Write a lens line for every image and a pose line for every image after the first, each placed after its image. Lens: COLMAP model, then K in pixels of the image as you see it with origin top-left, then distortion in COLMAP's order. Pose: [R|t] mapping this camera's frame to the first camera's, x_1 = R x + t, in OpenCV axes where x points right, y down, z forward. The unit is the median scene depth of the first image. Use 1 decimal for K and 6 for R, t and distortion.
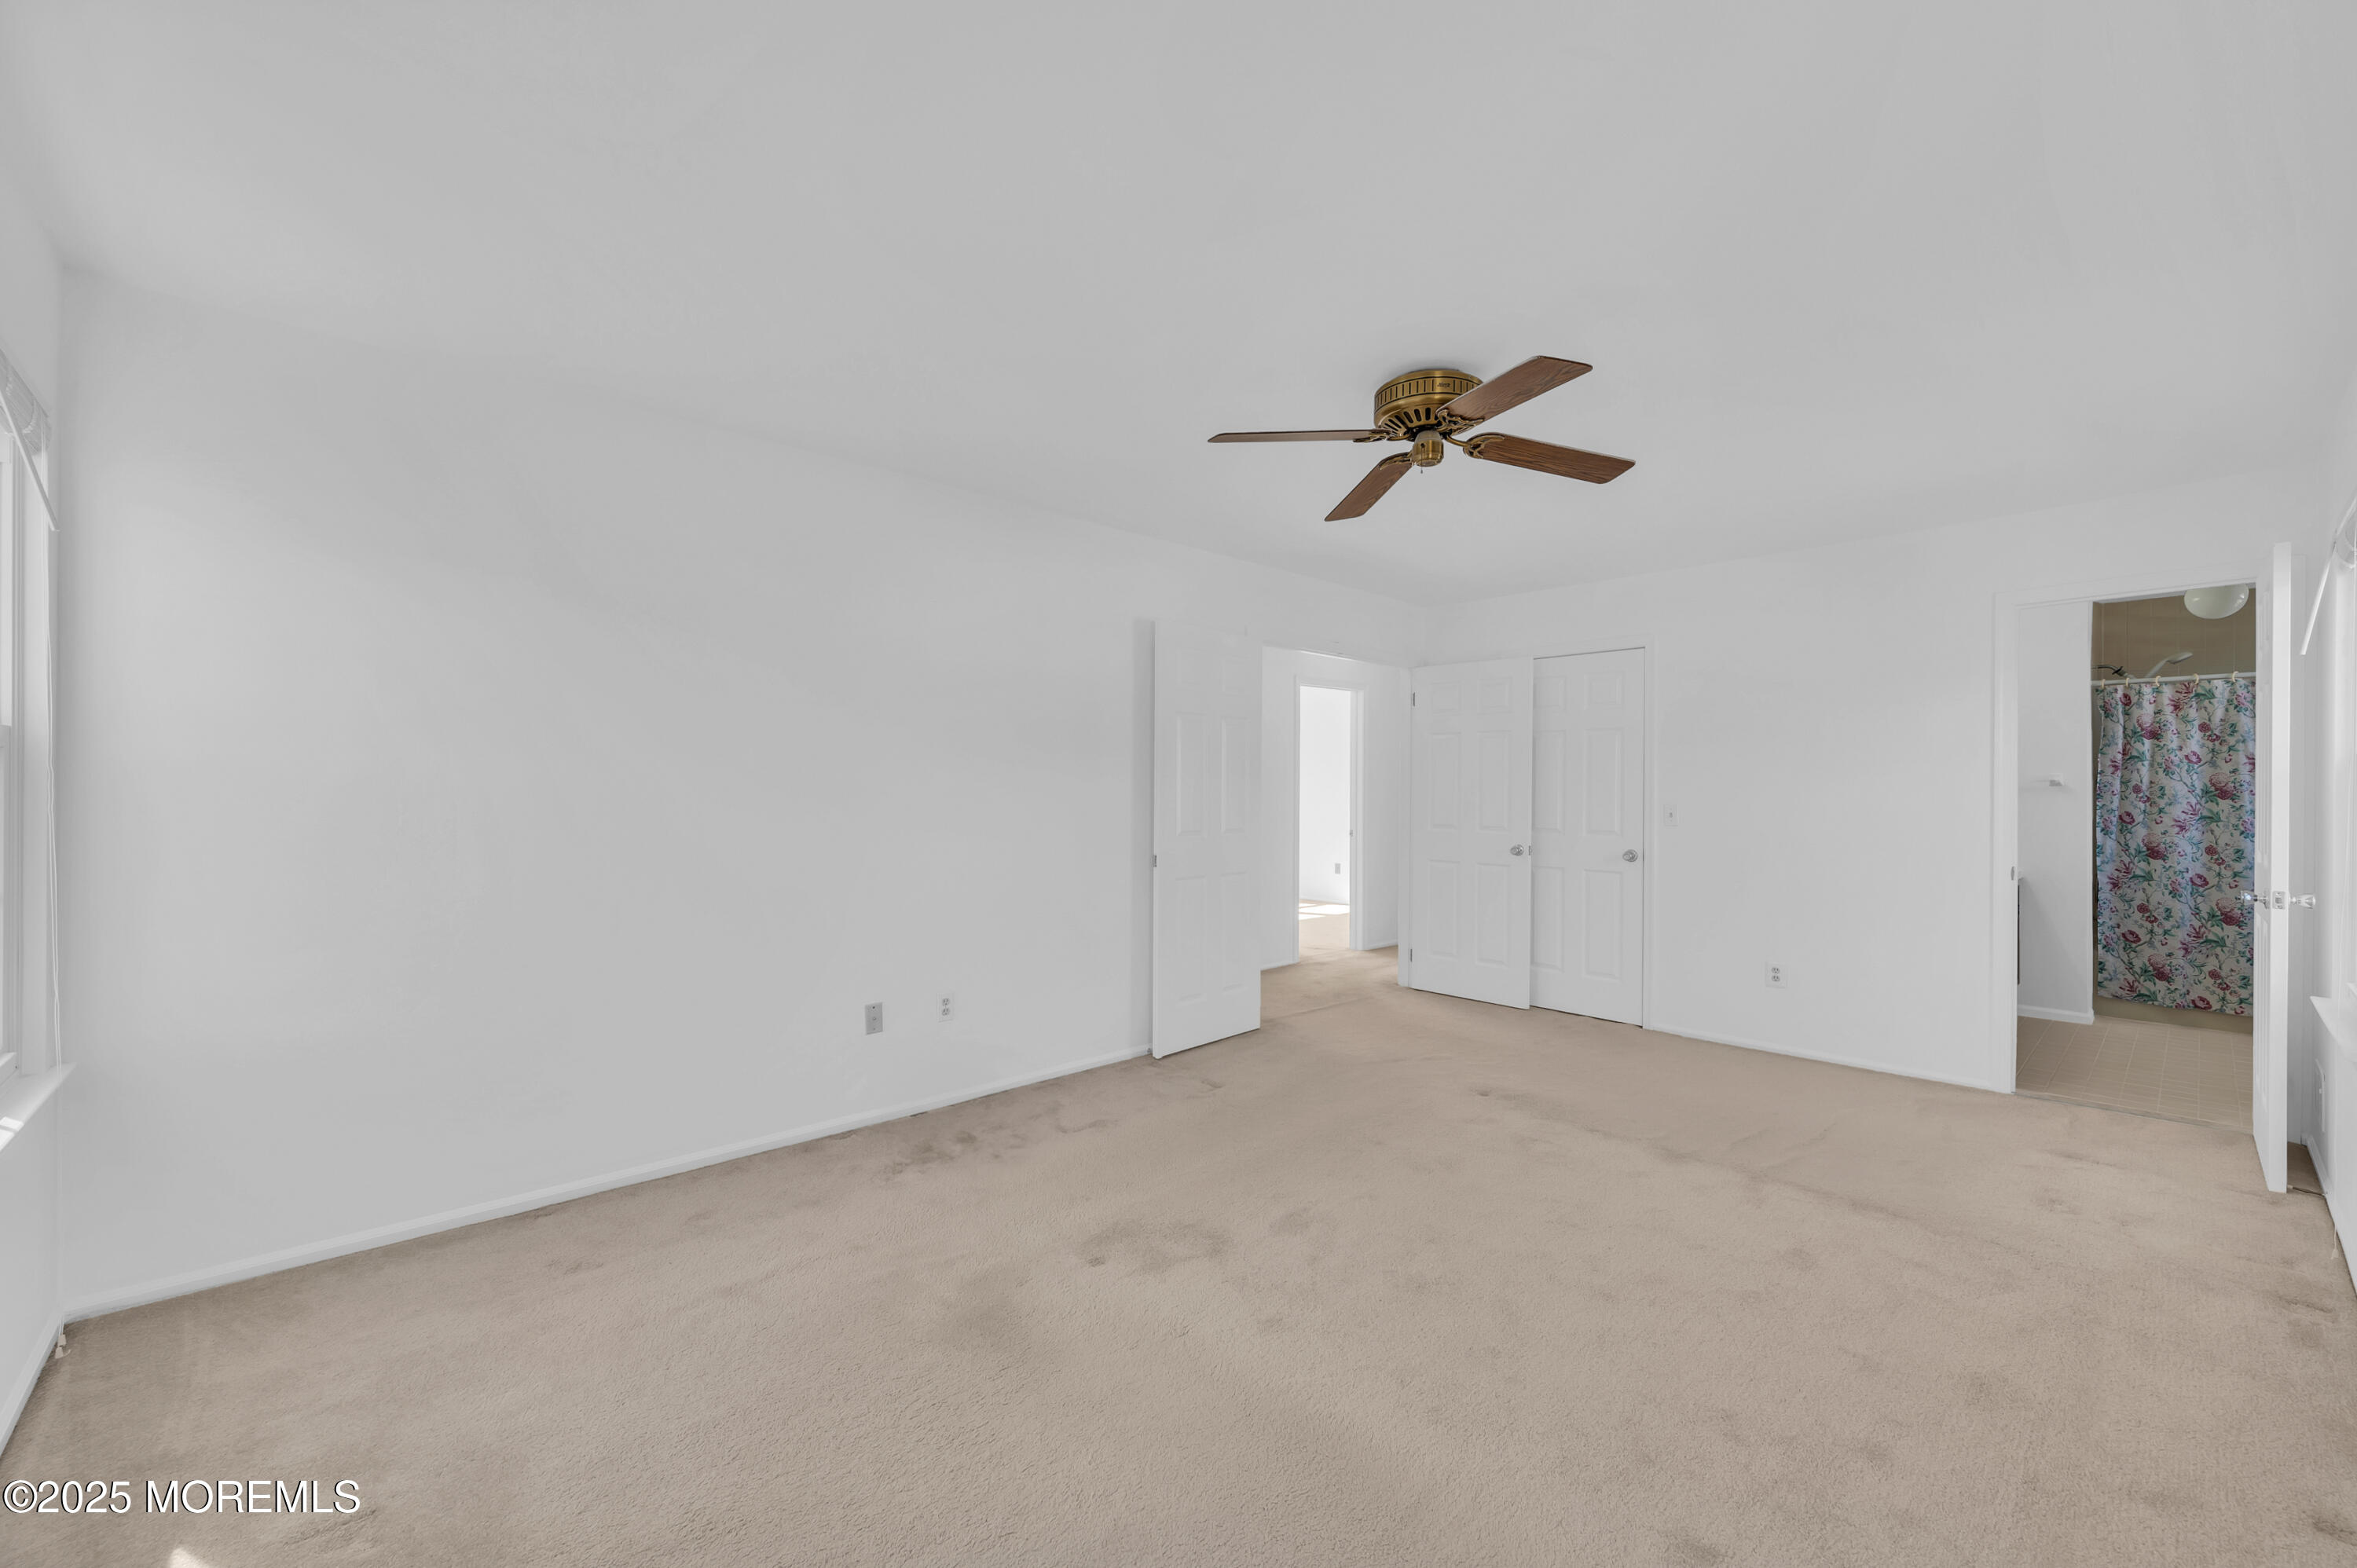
lens RADIAL K [[914.7, 0, 1200.0], [0, 914.7, 791.1], [0, 0, 1]] dist [0.000413, 0.000633]
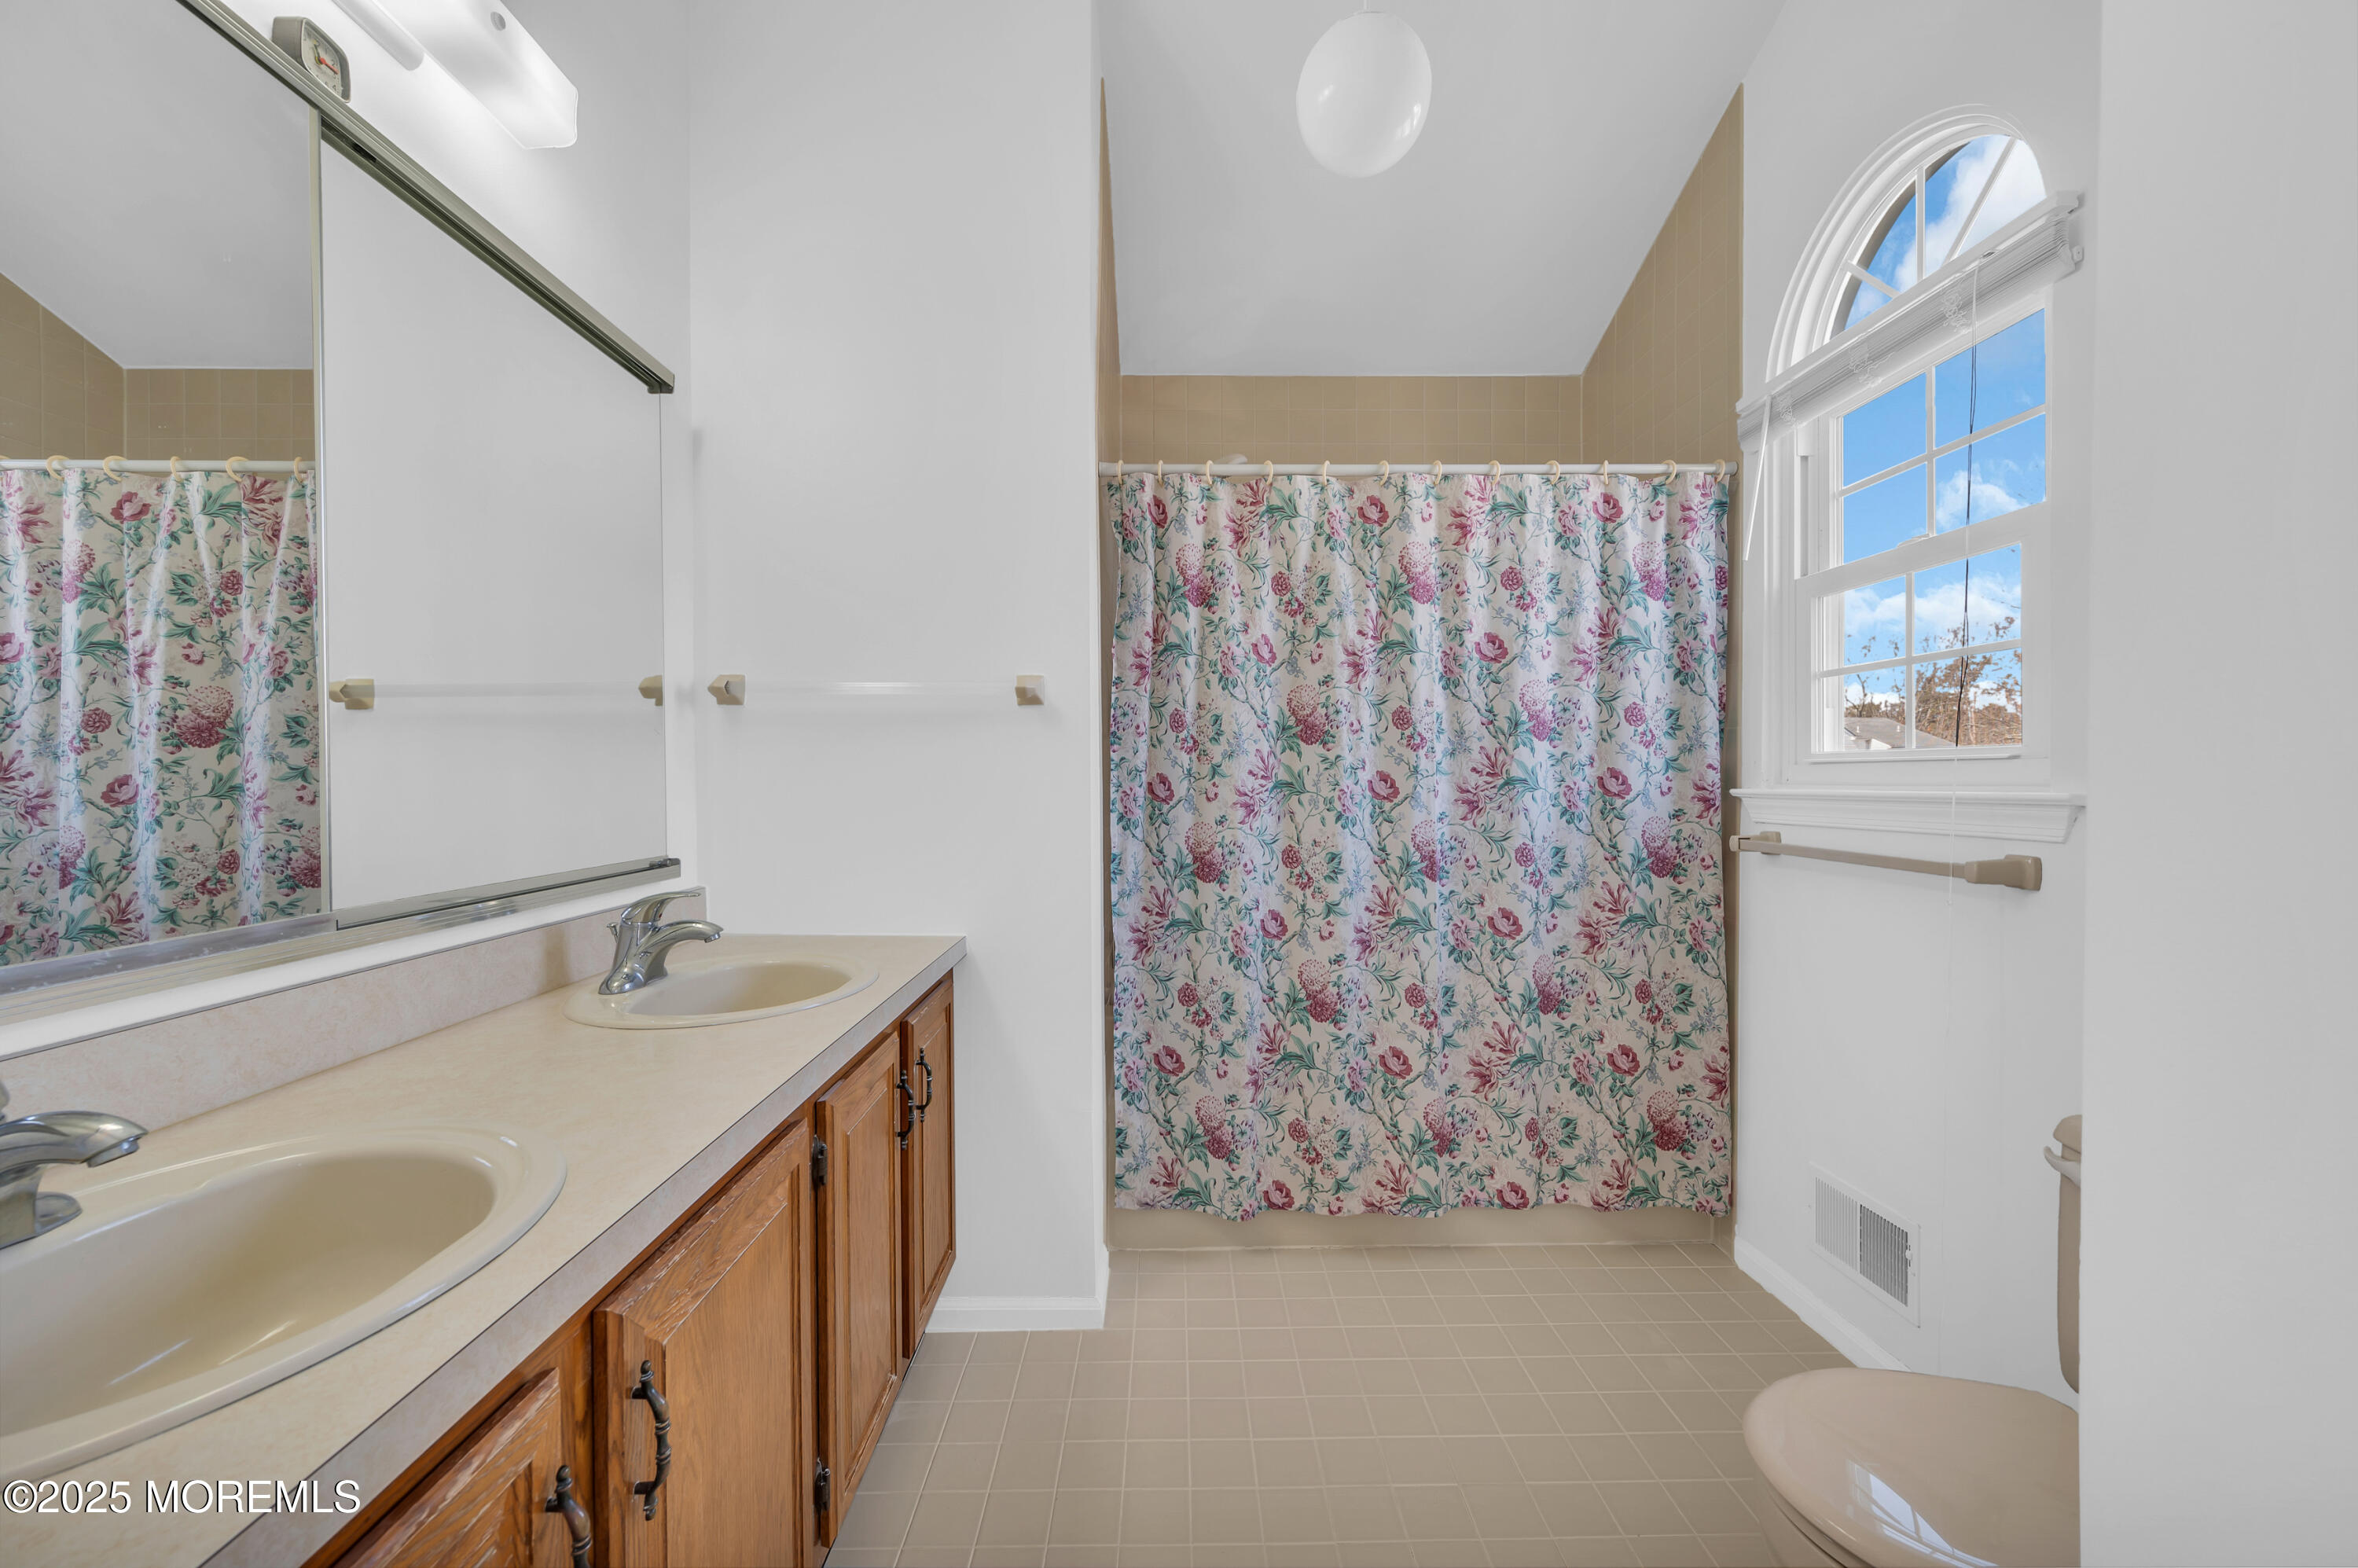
lens RADIAL K [[915.1, 0, 1178.7], [0, 915.1, 779.5], [0, 0, 1]] dist [0.000413, 0.000633]
pose [[0.664708, -0.011277, 0.747018, 0.707105], [0.004872, 0.999930, 0.010760, 0.020691], [-0.747088, -0.003513, 0.664716, 0.718514]]
